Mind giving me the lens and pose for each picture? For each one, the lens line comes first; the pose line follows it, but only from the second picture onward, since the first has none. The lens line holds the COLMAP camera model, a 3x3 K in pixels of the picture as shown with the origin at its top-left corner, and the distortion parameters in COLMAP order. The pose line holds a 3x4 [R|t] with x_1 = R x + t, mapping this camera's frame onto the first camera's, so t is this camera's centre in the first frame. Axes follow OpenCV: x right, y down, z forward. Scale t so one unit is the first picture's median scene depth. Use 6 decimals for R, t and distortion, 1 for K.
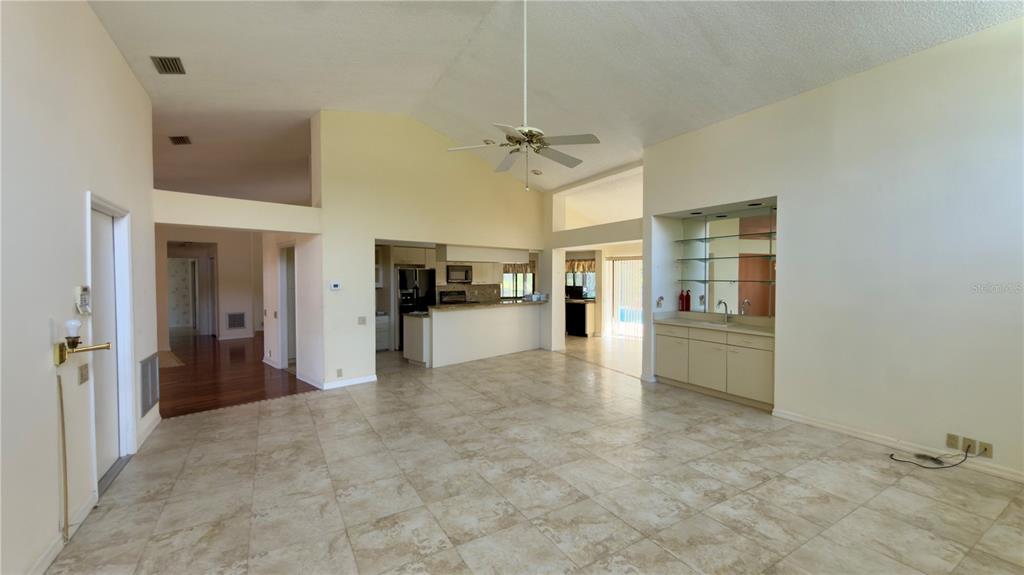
lens RADIAL K [[408.3, 0, 512.0], [0, 408.3, 287.5], [0, 0, 1]] dist [-0.000538, -0.000634]
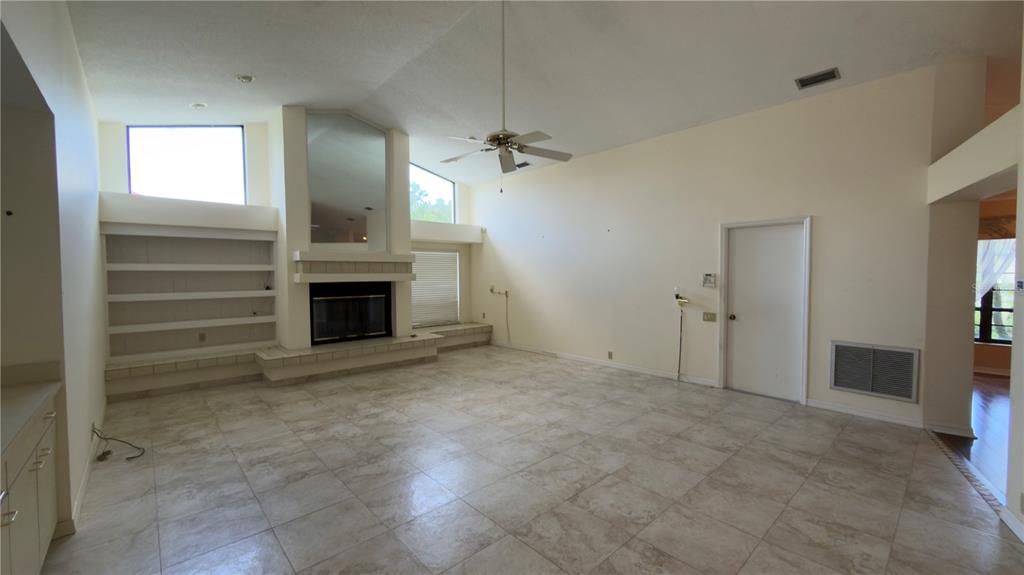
lens RADIAL K [[408.3, 0, 512.0], [0, 408.3, 287.5], [0, 0, 1]] dist [-0.000538, -0.000634]
pose [[-0.979047, 0.015281, -0.203061, 0.238532], [0.002679, 0.998061, 0.062190, -0.048314], [0.203618, 0.060343, -0.977189, 2.099351]]
